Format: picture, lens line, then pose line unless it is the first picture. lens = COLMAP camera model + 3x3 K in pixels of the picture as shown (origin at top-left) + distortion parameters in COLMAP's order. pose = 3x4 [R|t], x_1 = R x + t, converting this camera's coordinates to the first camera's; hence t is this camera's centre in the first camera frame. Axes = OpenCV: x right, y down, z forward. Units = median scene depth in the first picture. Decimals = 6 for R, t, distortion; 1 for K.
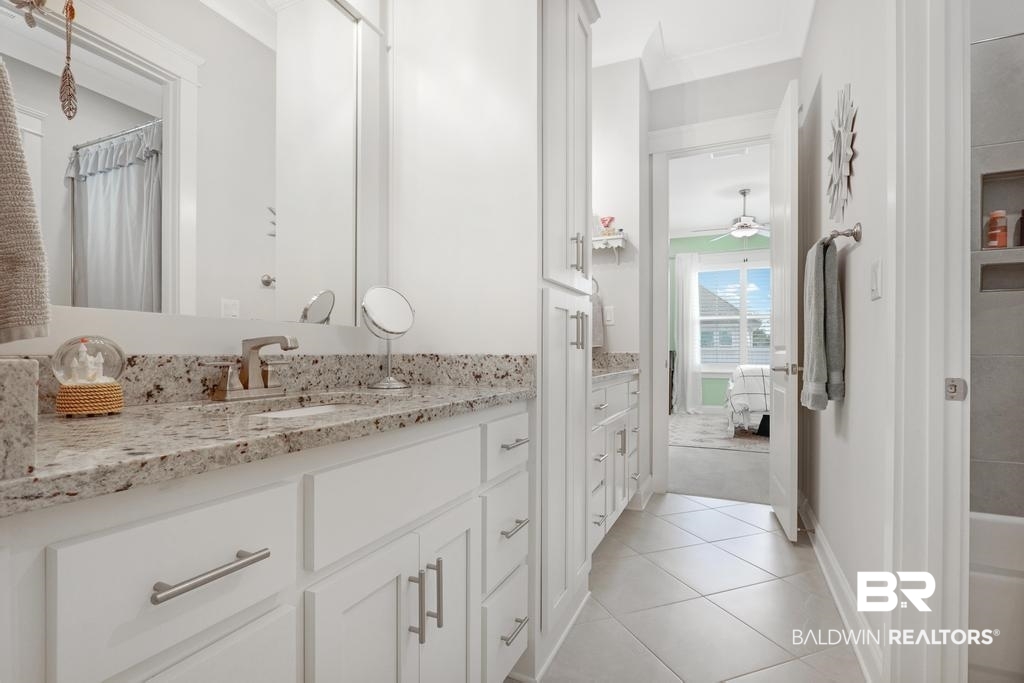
lens RADIAL K [[492.4, 0, 501.7], [0, 492.4, 353.3], [0, 0, 1]] dist [0.002133, 0.000369]
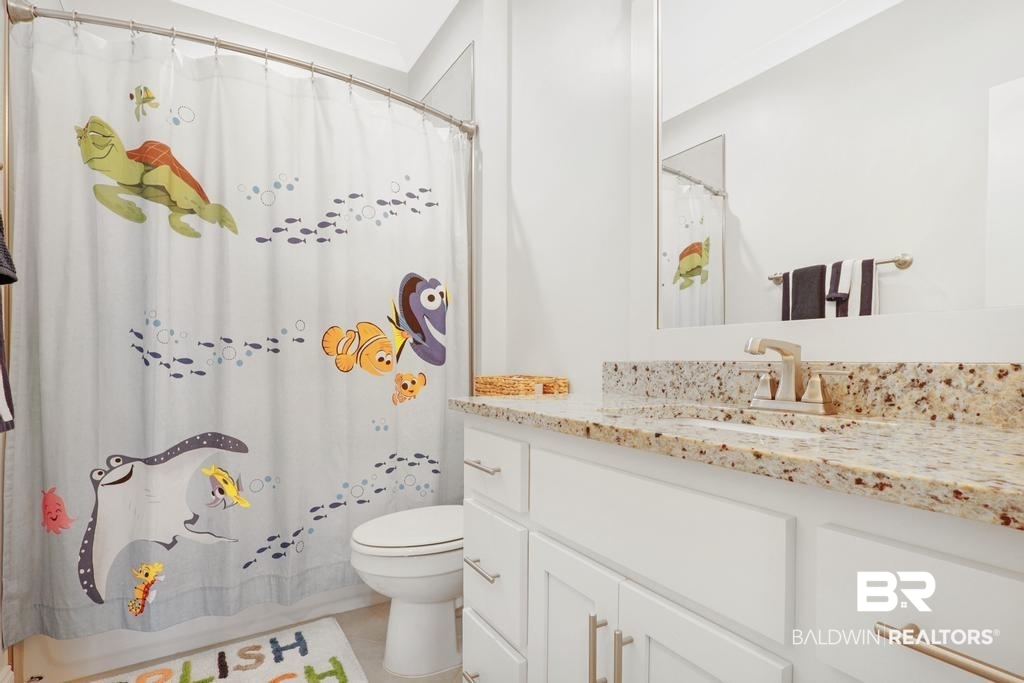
lens RADIAL K [[492.4, 0, 501.7], [0, 492.4, 353.3], [0, 0, 1]] dist [0.002133, 0.000369]
pose [[-0.581057, -0.021739, -0.813573, 0.828553], [-0.003031, 0.999694, -0.024548, 0.017349], [0.813857, -0.011798, -0.580945, 1.791009]]
